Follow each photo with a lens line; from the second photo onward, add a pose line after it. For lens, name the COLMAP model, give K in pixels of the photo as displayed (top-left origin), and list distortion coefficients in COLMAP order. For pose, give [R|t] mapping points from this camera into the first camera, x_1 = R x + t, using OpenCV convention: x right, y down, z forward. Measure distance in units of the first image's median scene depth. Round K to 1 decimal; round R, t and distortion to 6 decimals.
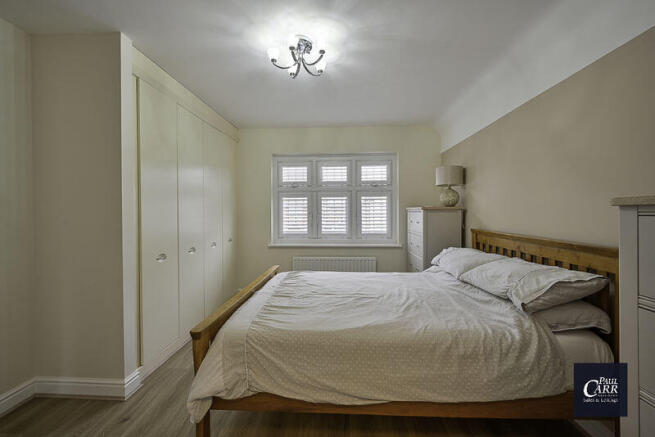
lens RADIAL K [[270.1, 0, 327.0], [0, 270.1, 215.0], [0, 0, 1]] dist [0.002667, 0.000445]
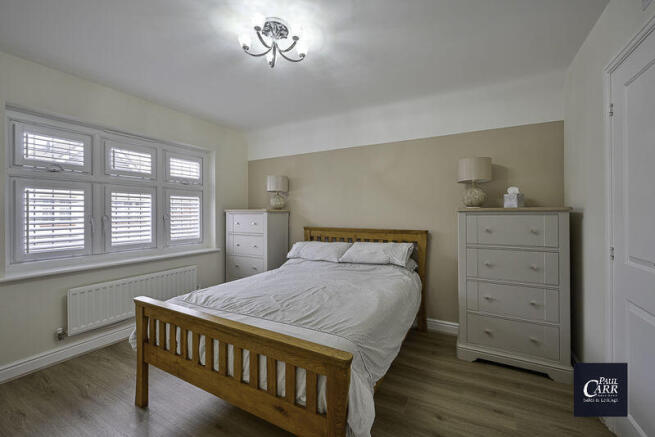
lens RADIAL K [[270.1, 0, 326.6], [0, 270.1, 215.0], [0, 0, 1]] dist [0.002667, 0.000445]
pose [[0.436325, -0.003822, 0.899781, -0.418590], [0.009886, 0.999951, -0.000547, -0.003417], [-0.899735, 0.009134, 0.436341, 0.228161]]
